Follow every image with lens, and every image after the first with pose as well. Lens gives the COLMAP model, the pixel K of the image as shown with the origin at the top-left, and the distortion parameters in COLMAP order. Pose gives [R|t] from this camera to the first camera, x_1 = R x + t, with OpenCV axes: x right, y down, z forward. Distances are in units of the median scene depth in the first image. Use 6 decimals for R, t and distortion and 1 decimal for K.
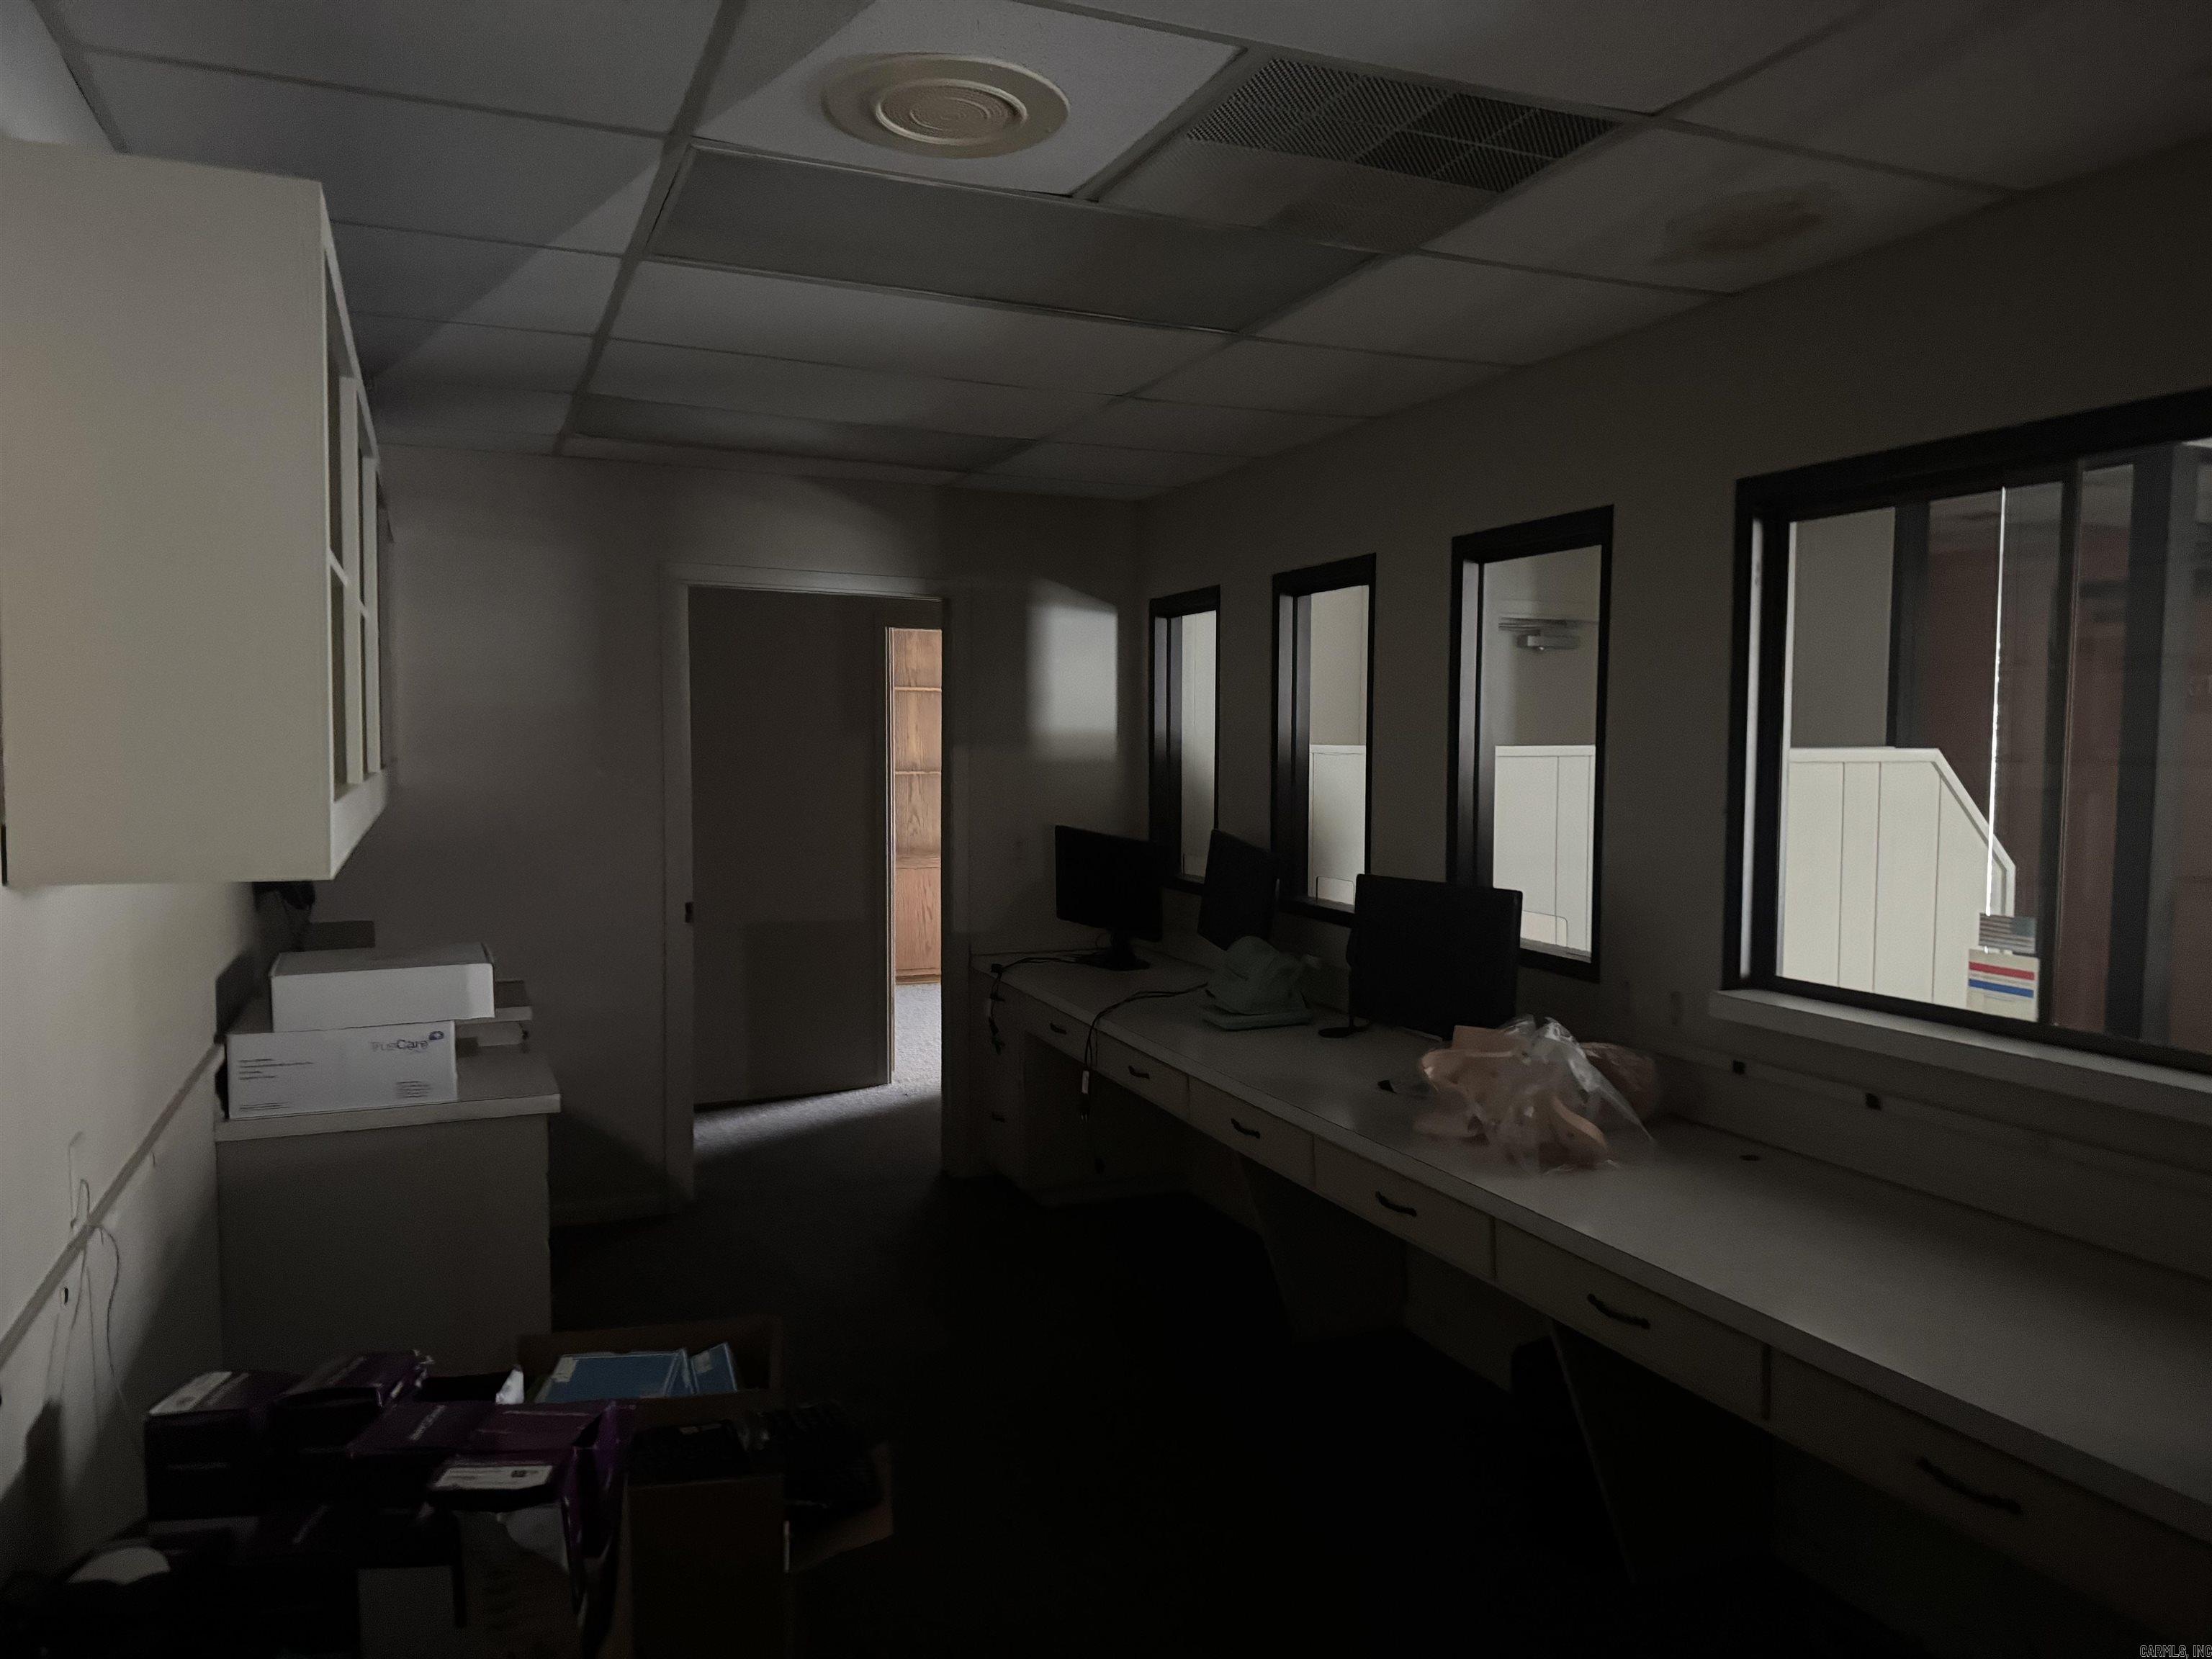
lens RADIAL K [[1533.8, 0, 1113.9], [0, 1533.8, 818.7], [0, 0, 1]] dist [0.062761, -0.001237]
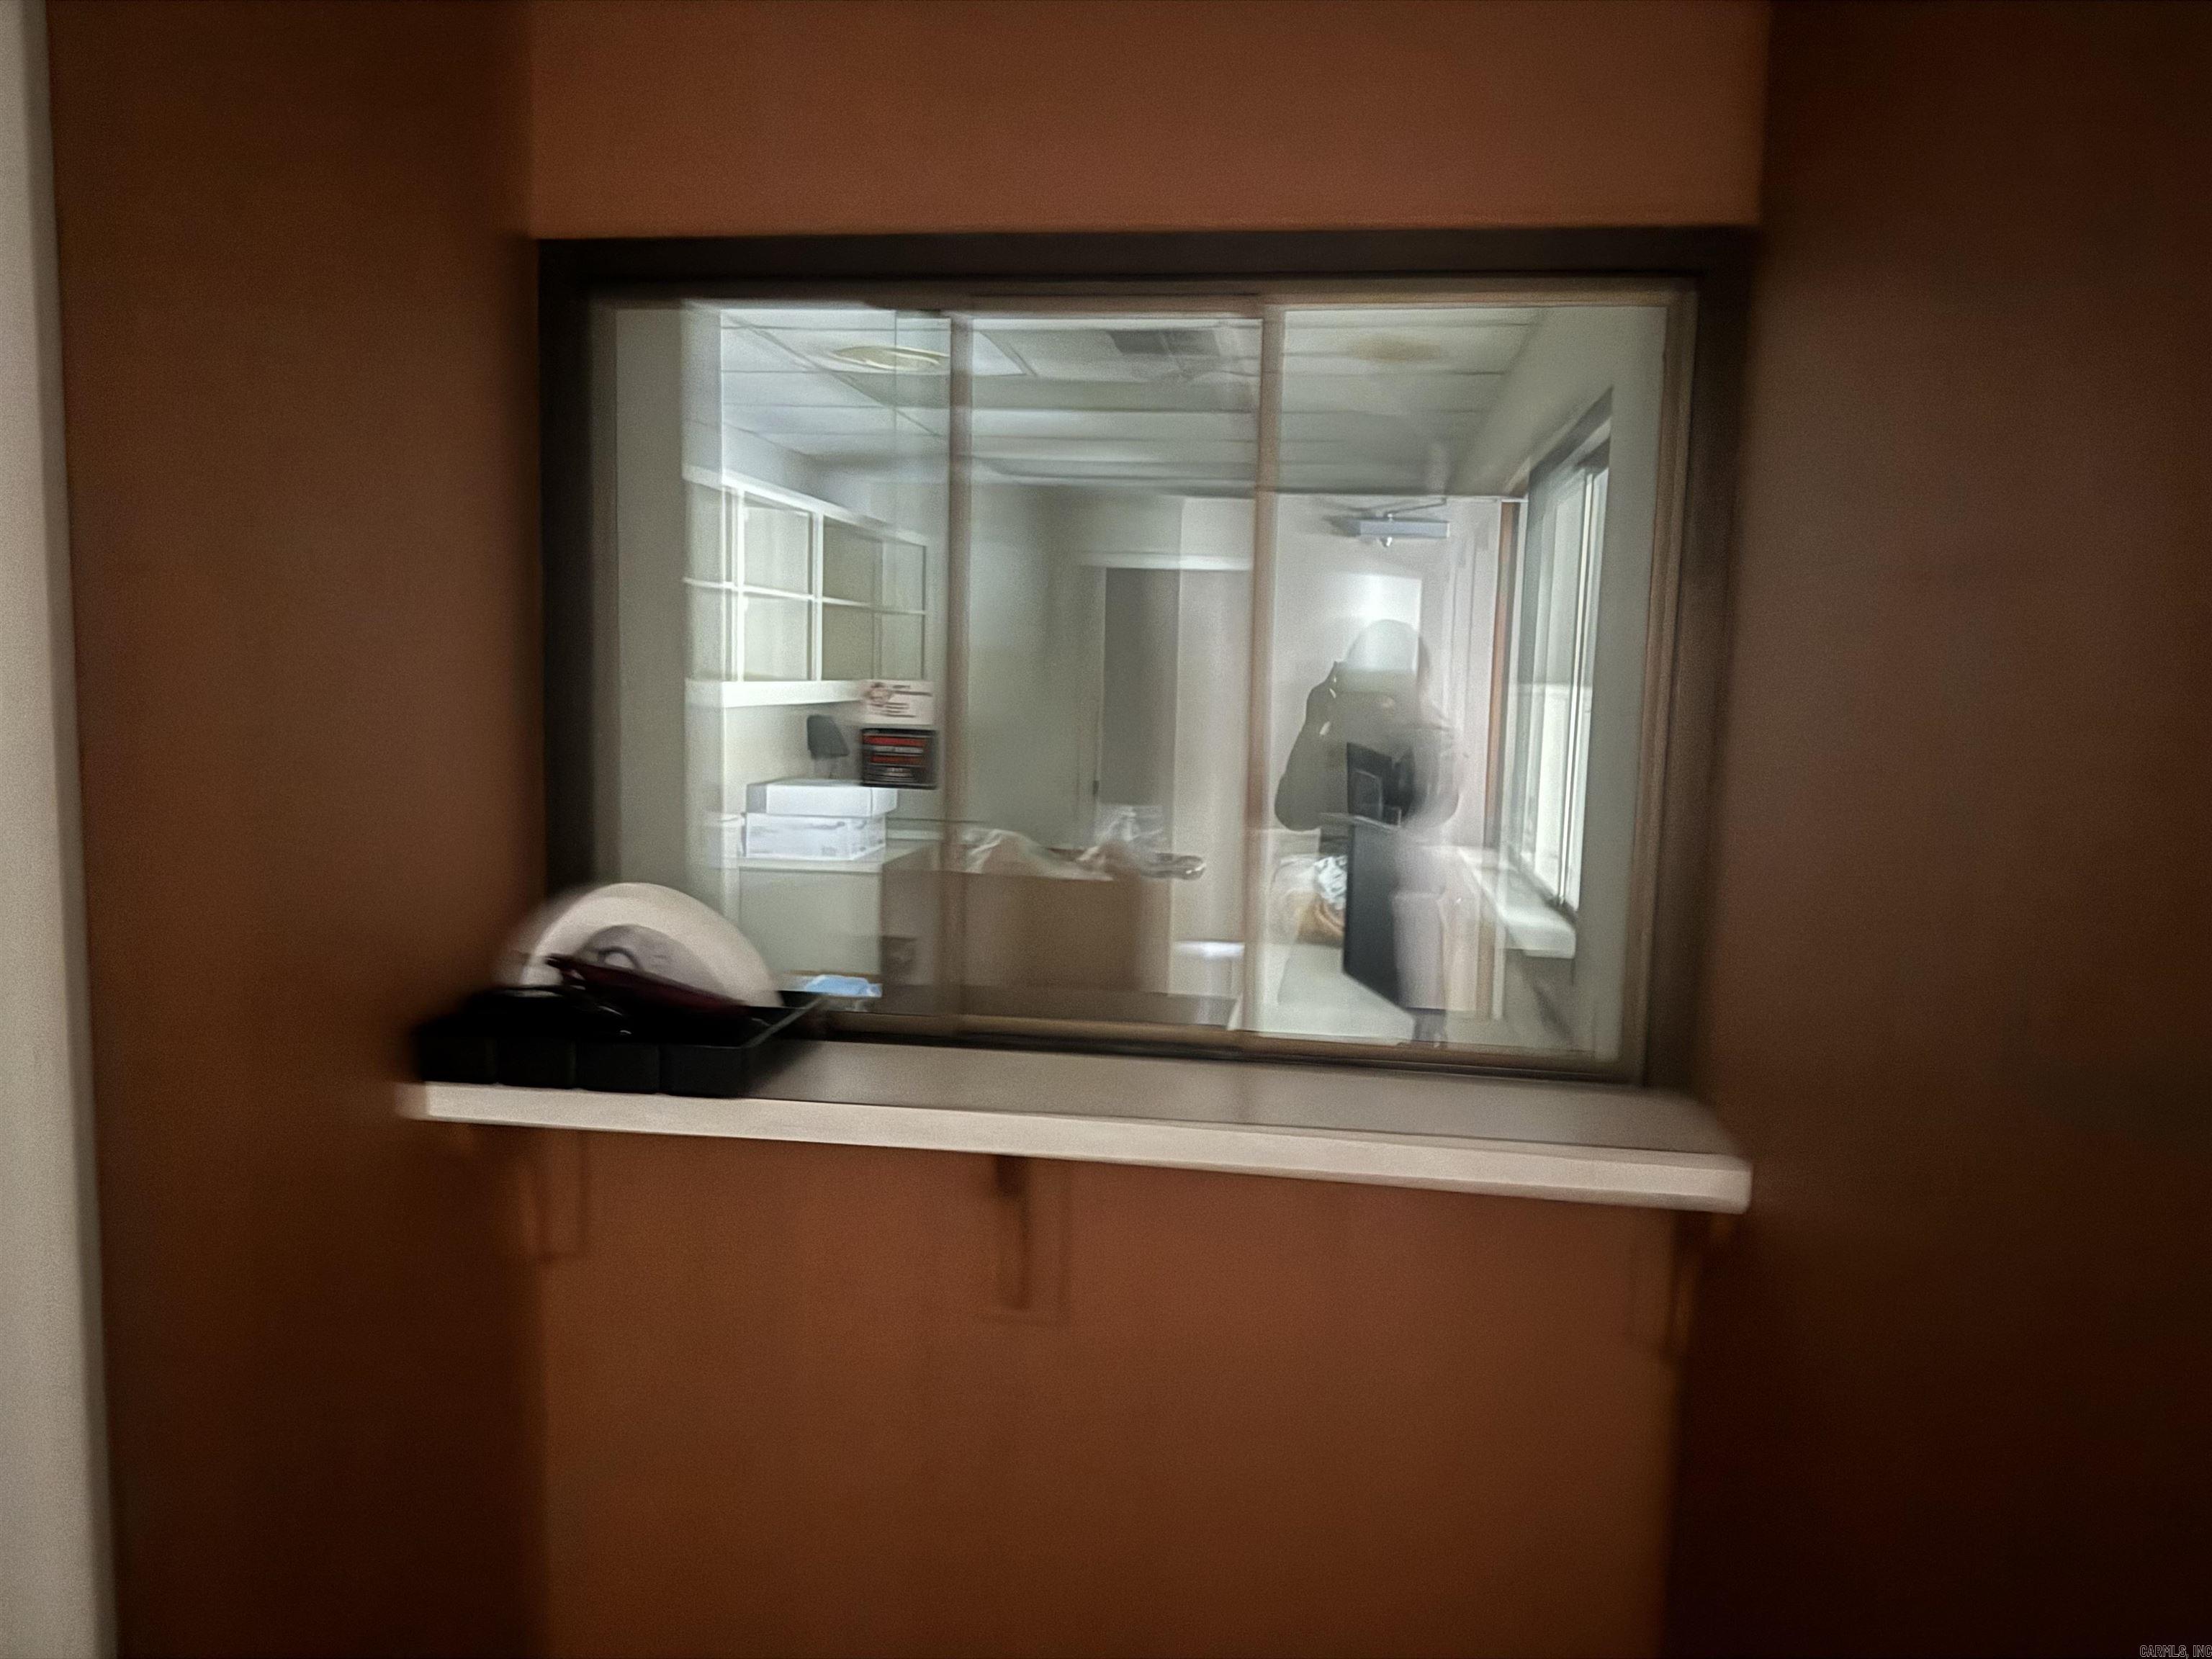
lens RADIAL K [[1553.0, 0, 1155.8], [0, 1553.0, 840.6], [0, 0, 1]] dist [0.072913, 0.000985]
pose [[0.855622, 0.075555, -0.512057, 0.629834], [-0.050023, 0.996728, 0.063484, 0.015440], [0.515178, -0.028704, 0.856603, -0.303802]]
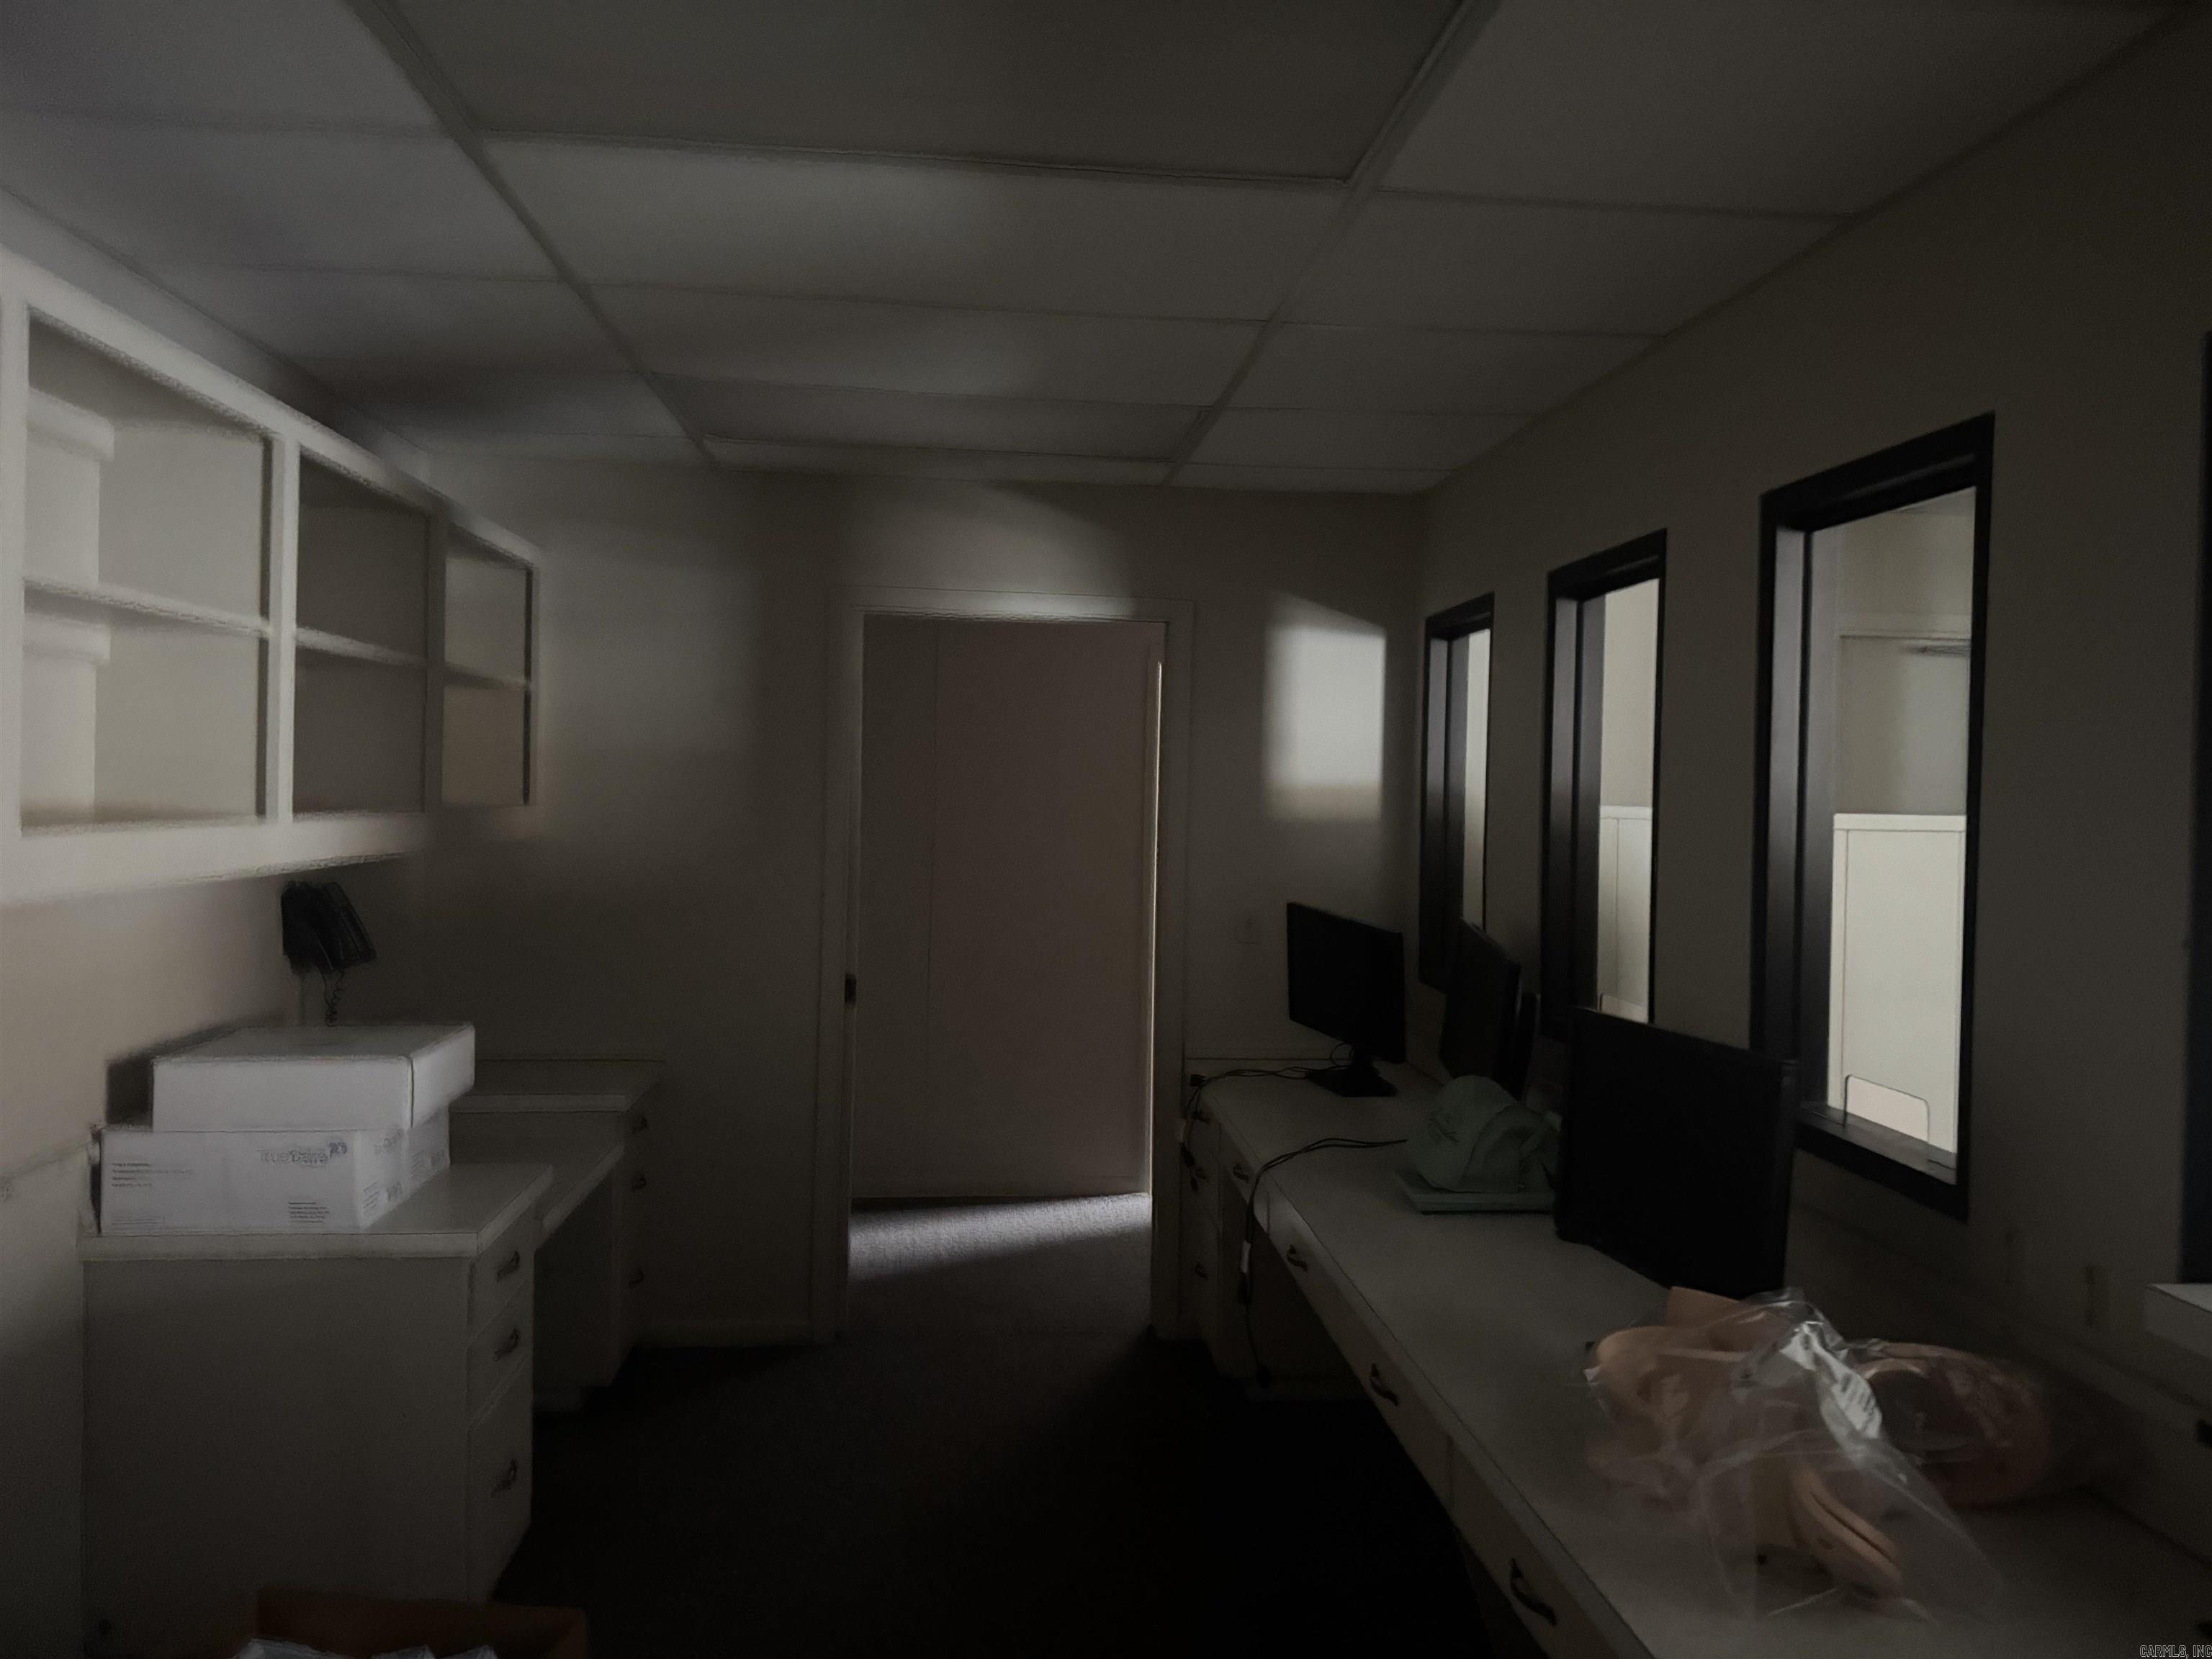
lens RADIAL K [[1539.0, 0, 1094.9], [0, 1539.0, 803.5], [0, 0, 1]] dist [-0.002628, -0.004705]
pose [[0.948272, 0.015850, -0.317064, 0.142580], [-0.029837, 0.998782, -0.039306, -0.015112], [0.316054, 0.046733, 0.947589, 0.262051]]
